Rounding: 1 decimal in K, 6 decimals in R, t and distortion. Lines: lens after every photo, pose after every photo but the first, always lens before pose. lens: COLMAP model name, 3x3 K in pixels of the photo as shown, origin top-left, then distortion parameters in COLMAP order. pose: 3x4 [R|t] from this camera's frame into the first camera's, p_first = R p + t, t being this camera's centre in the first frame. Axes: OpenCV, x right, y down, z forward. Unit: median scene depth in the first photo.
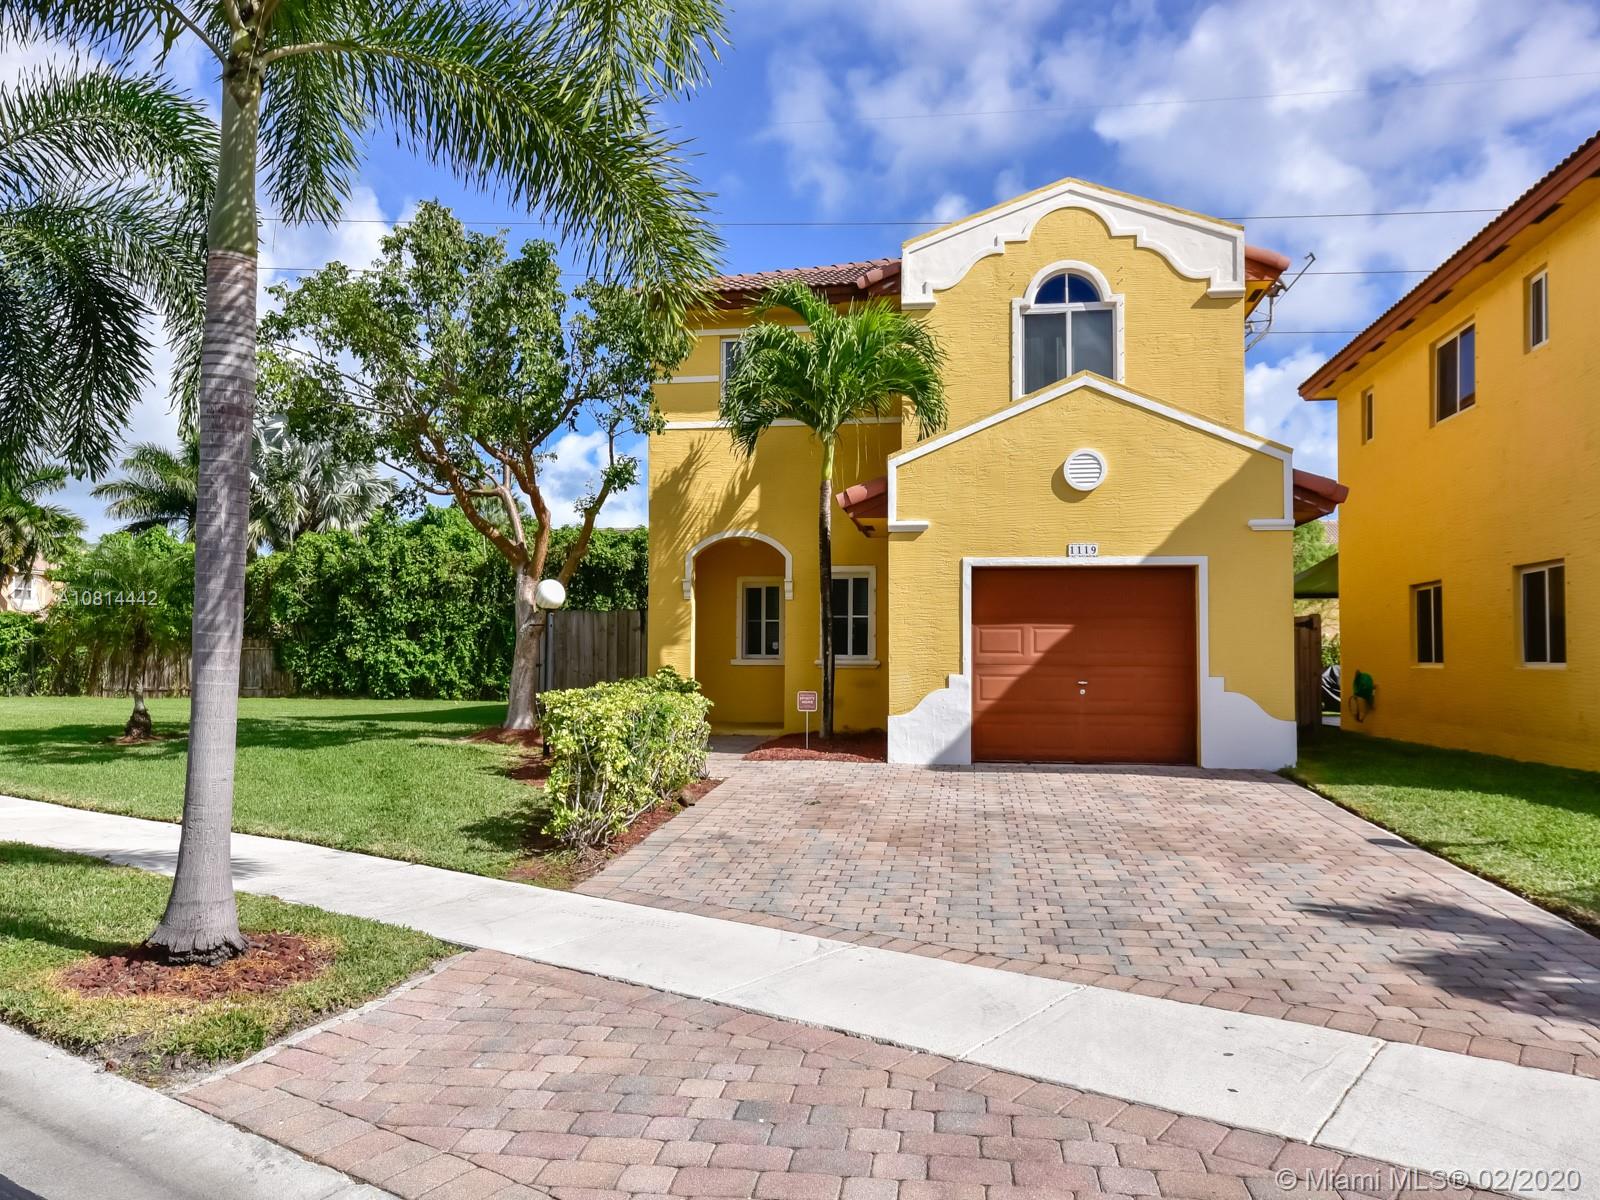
lens RADIAL K [[1093.2, 0, 796.3], [0, 1093.2, 618.4], [0, 0, 1]] dist [0.007390, 0.002979]
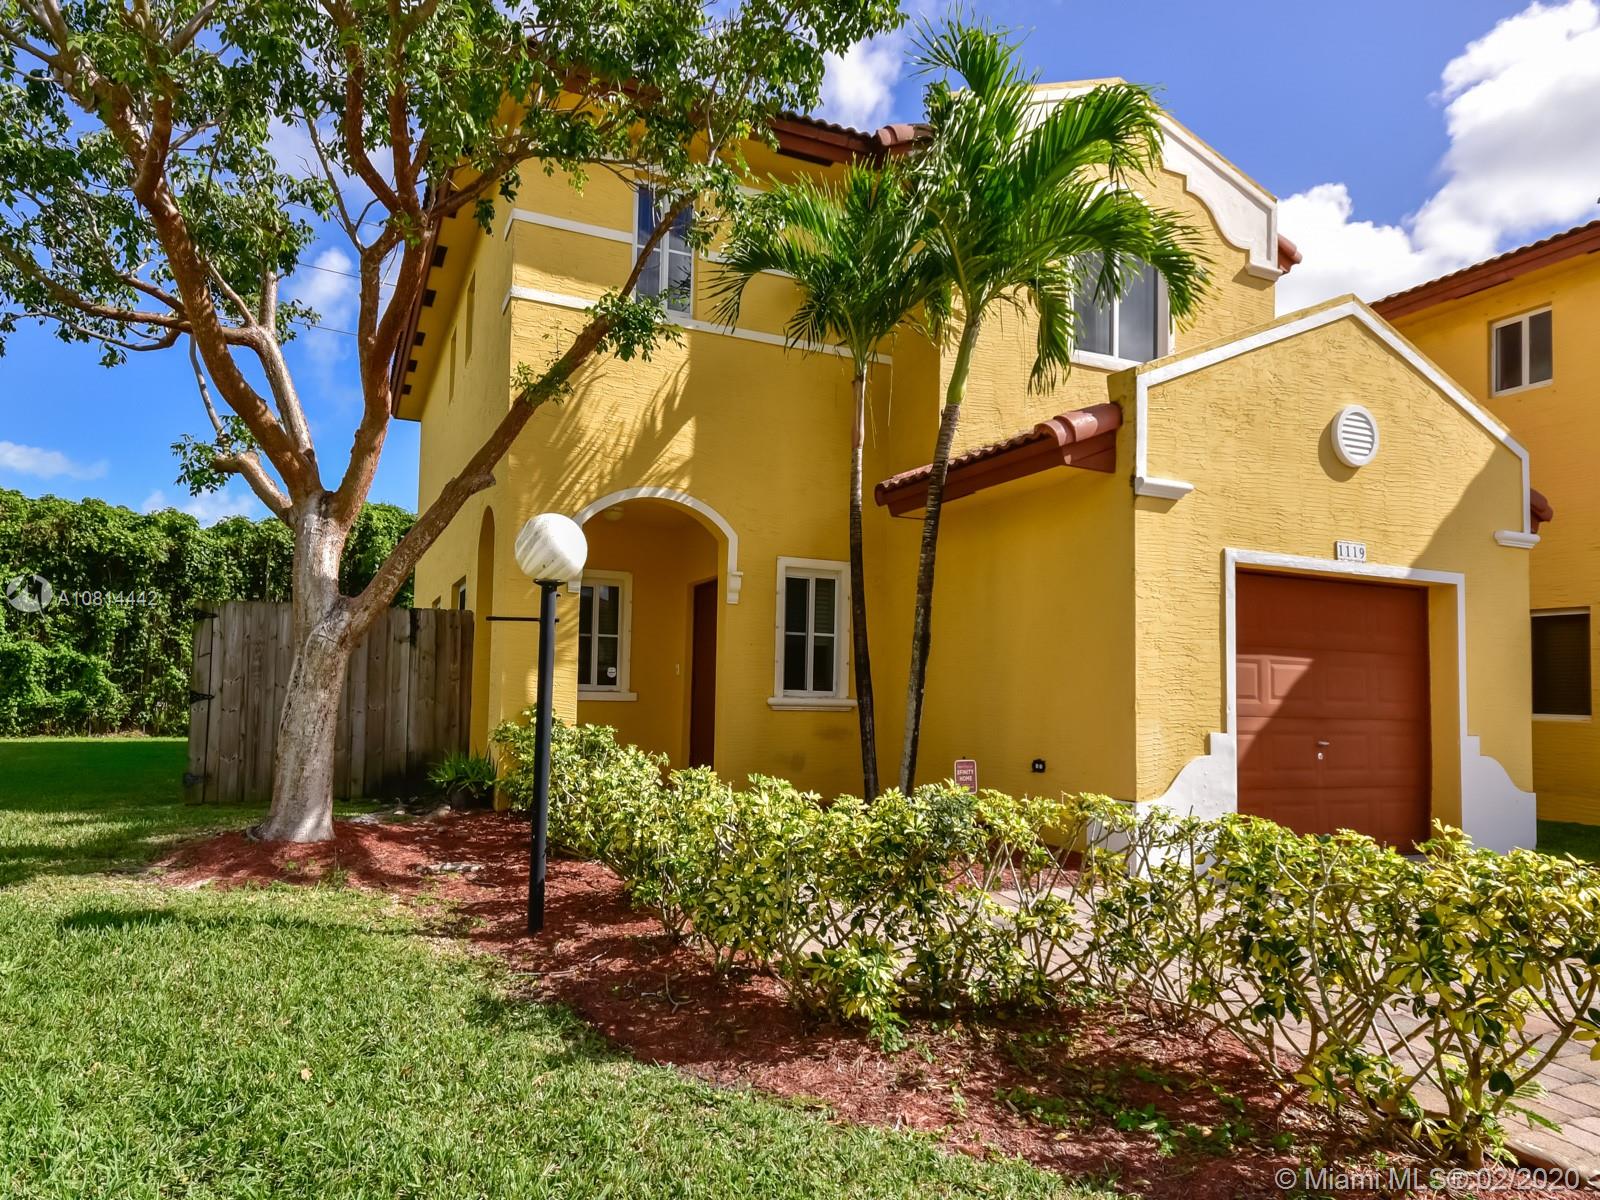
lens RADIAL K [[935.7, 0, 763.3], [0, 935.7, 650.3], [0, 0, 1]] dist [-0.020837, 0.044933]
pose [[0.863226, 0.036295, 0.503511, -0.118259], [-0.037615, 0.999264, -0.007543, 0.006047], [-0.503414, -0.012428, 0.863956, 0.227622]]
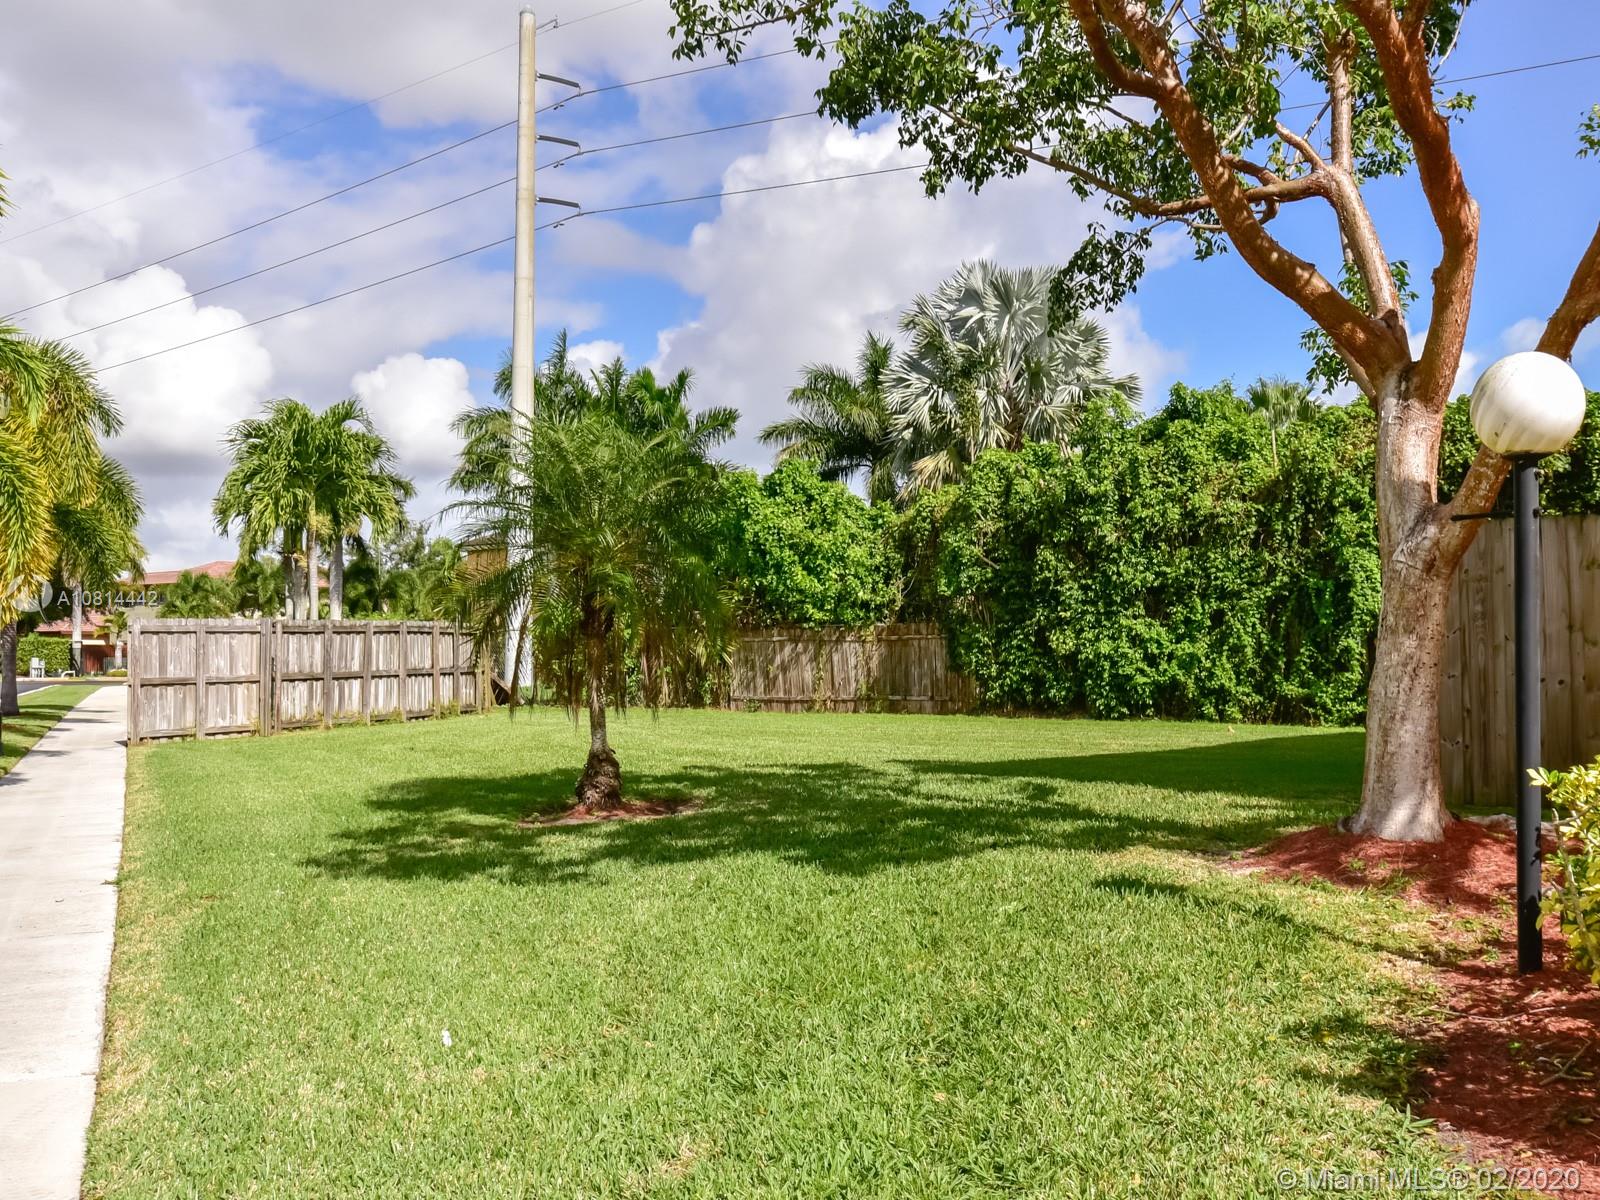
lens RADIAL K [[1576.2, 0, 827.1], [0, 1576.2, 621.3], [0, 0, 1]] dist [0.005347, -0.000556]
pose [[0.850281, -0.019136, -0.525981, -0.058450], [0.028077, 0.999565, 0.009022, 0.008977], [0.525579, -0.022439, 0.850449, 0.195993]]
